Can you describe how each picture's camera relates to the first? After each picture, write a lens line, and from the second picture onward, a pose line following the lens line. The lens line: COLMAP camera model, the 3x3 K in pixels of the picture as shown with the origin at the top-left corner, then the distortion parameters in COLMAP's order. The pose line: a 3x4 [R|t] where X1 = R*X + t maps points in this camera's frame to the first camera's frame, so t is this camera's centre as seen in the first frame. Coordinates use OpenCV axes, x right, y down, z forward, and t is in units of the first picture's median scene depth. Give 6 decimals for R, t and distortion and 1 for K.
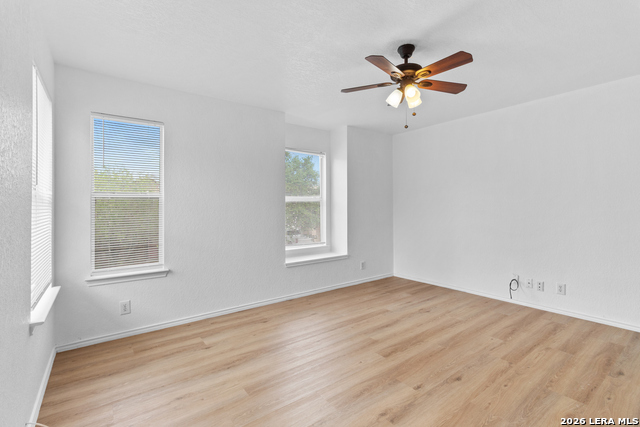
lens RADIAL K [[300.2, 0, 335.1], [0, 300.2, 208.6], [0, 0, 1]] dist [0.003458, 0.000171]
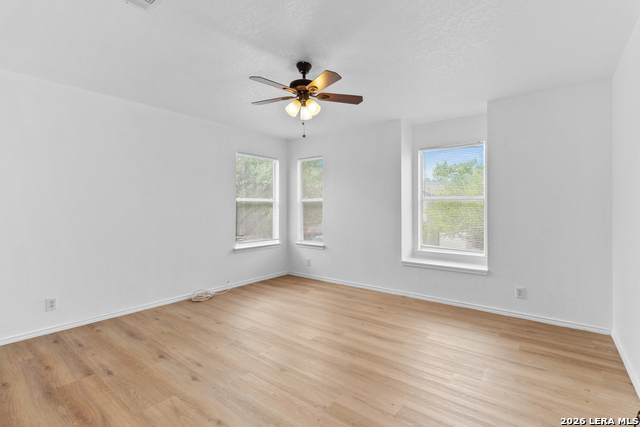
lens RADIAL K [[300.2, 0, 322.9], [0, 300.2, 207.6], [0, 0, 1]] dist [0.003458, 0.000171]
pose [[0.238558, 0.008586, -0.971090, 1.230005], [-0.008153, 0.999943, 0.006839, -0.015965], [0.971094, 0.006286, 0.238615, 0.734161]]
